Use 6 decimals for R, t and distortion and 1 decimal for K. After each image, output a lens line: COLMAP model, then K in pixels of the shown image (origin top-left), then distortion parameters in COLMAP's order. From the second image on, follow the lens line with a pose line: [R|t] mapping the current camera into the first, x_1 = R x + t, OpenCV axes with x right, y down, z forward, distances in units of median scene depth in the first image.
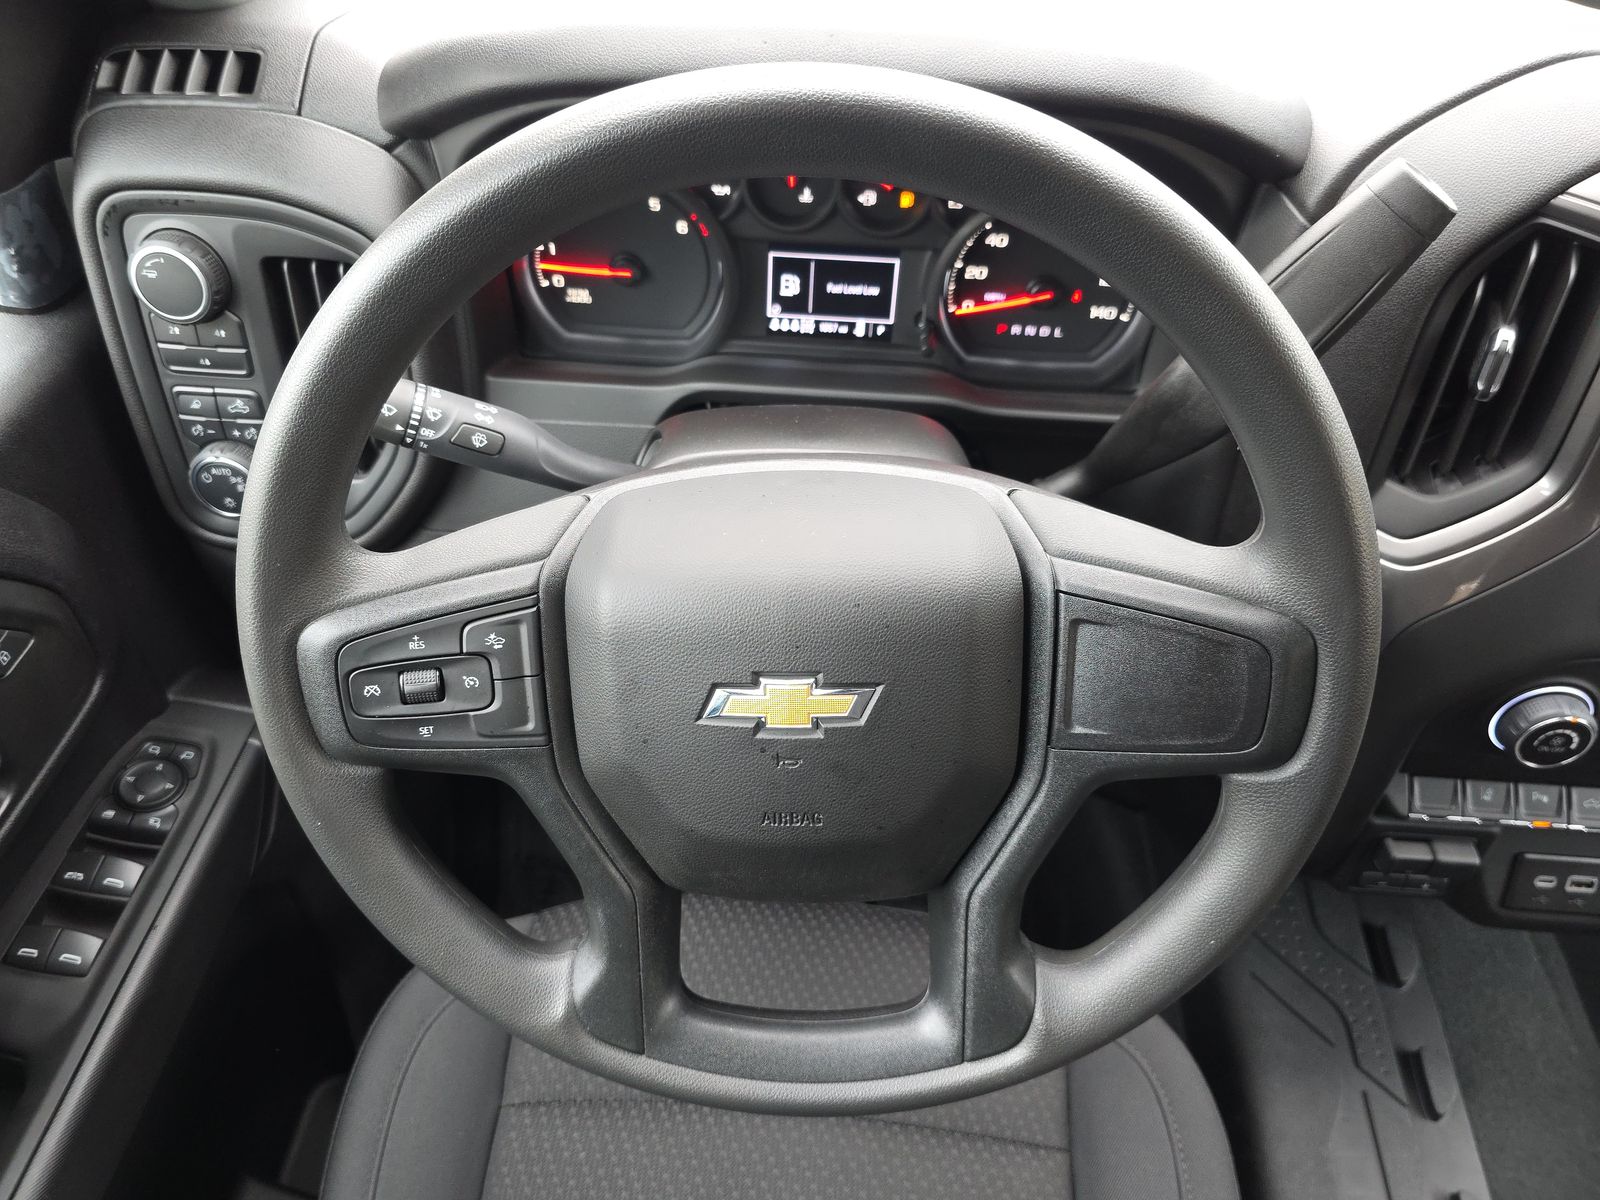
lens RADIAL K [[1069.6, 0, 800.0], [0, 1069.6, 600.0], [0, 0, 1]] dist [-0.001463, -0.004574]
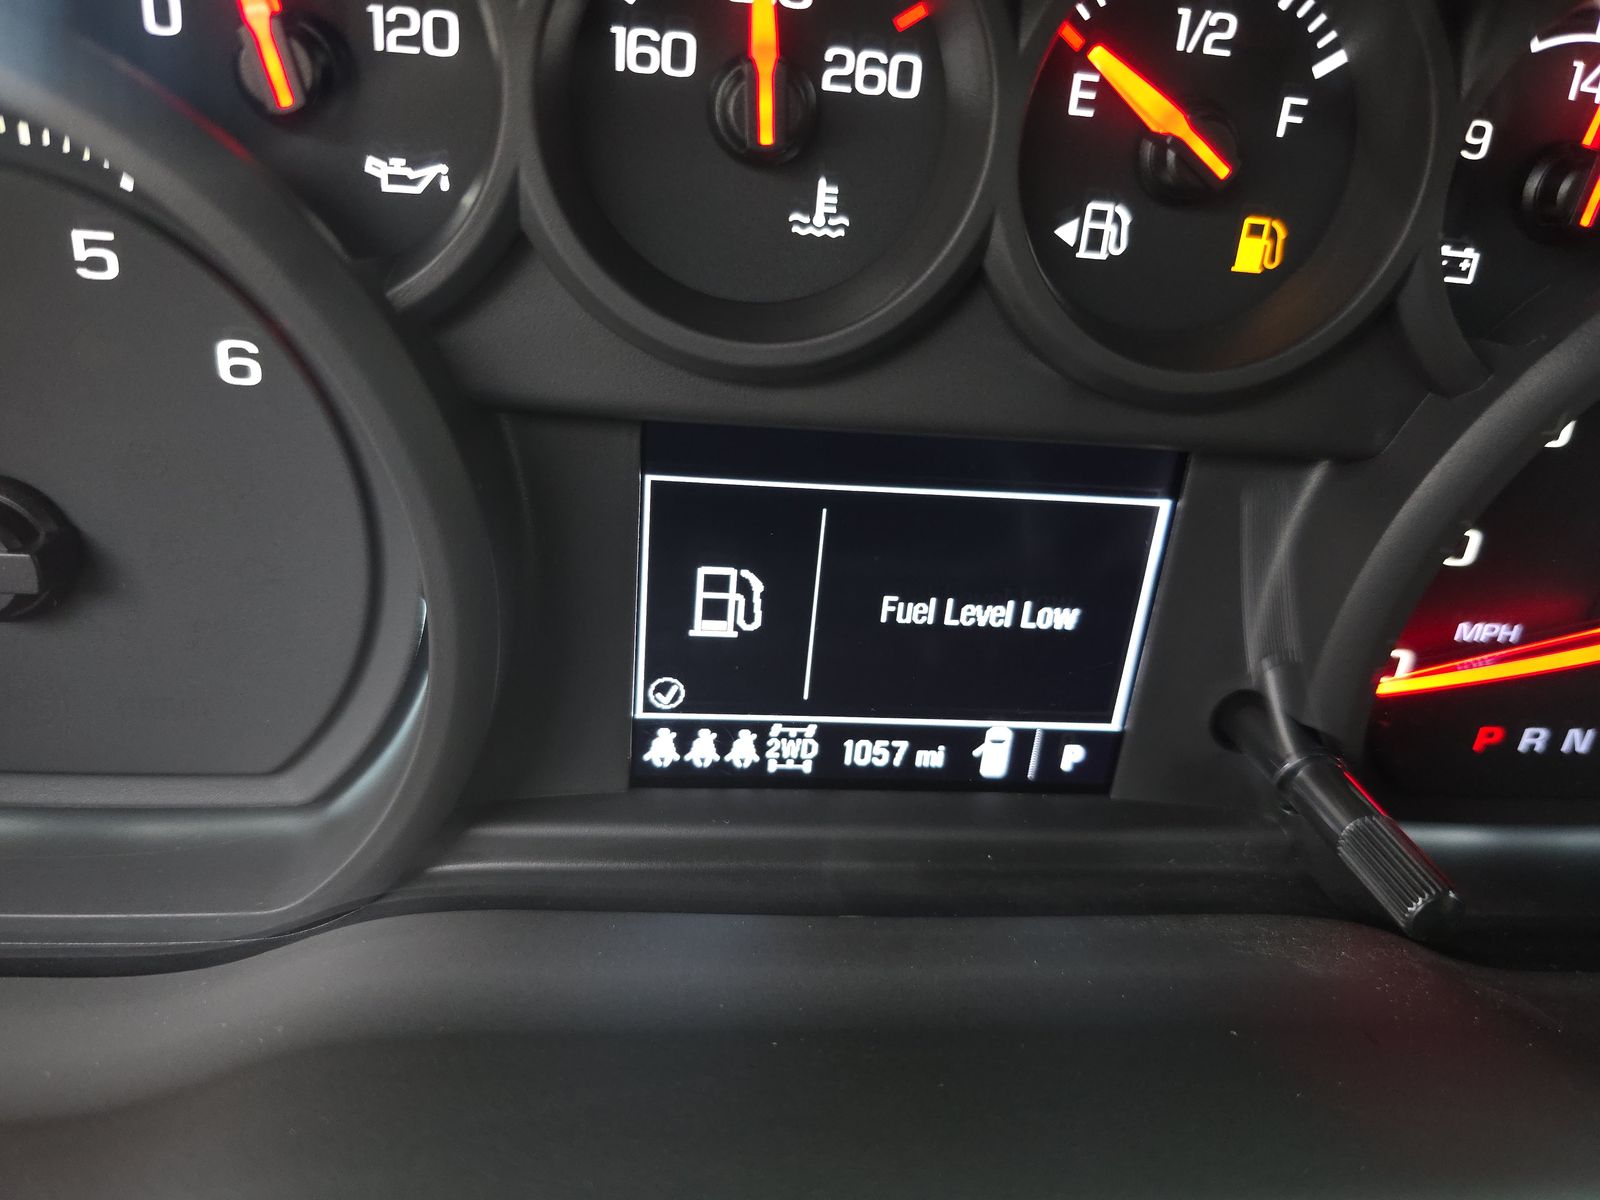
lens RADIAL K [[1069.6, 0, 800.0], [0, 1069.6, 600.0], [0, 0, 1]] dist [-0.001463, -0.004574]
pose [[0.984953, -0.016973, 0.171986, -0.034701], [0.047722, 0.983184, -0.176273, -0.250501], [-0.166102, 0.181829, 0.969200, 0.760805]]
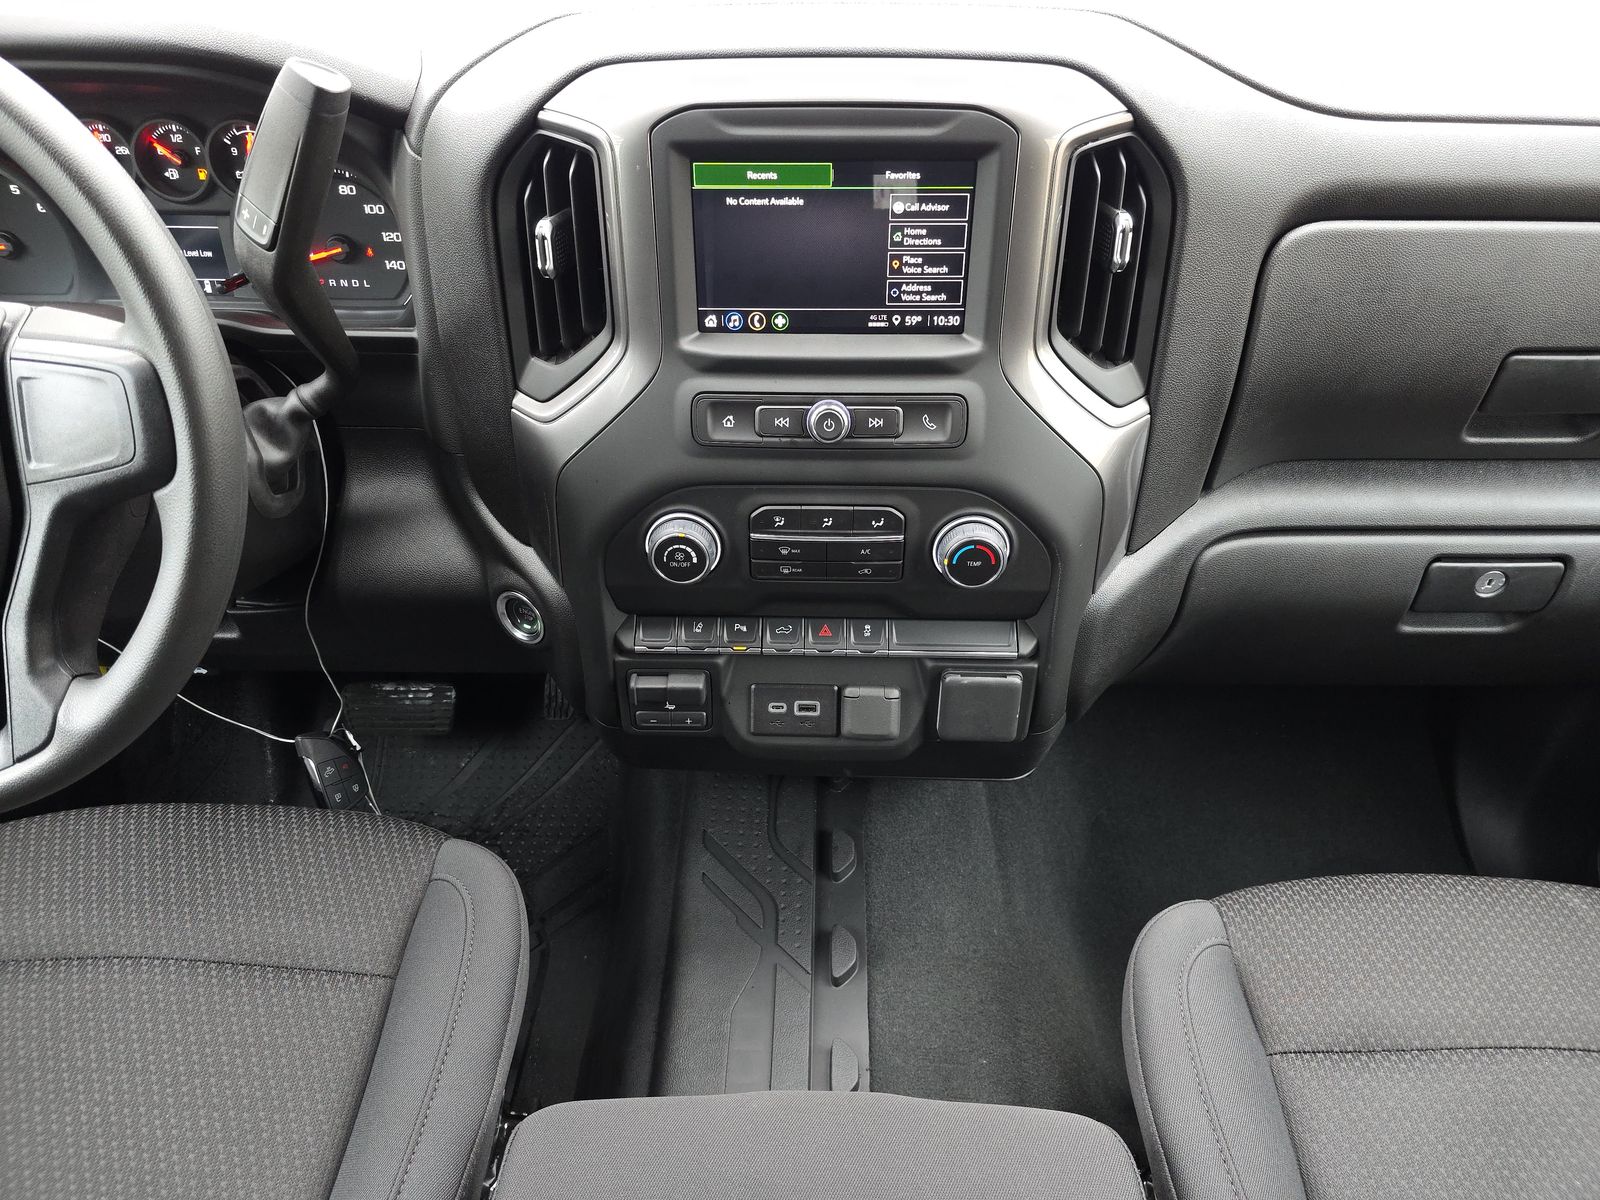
lens RADIAL K [[1061.9, 0, 800.0], [0, 1061.9, 600.0], [0, 0, 1]] dist [0.035515, -0.002896]
pose [[0.998713, -0.045579, 0.022267, 0.694871], [0.048203, 0.989444, -0.136665, 0.303334], [-0.015803, 0.137562, 0.990367, -0.180952]]
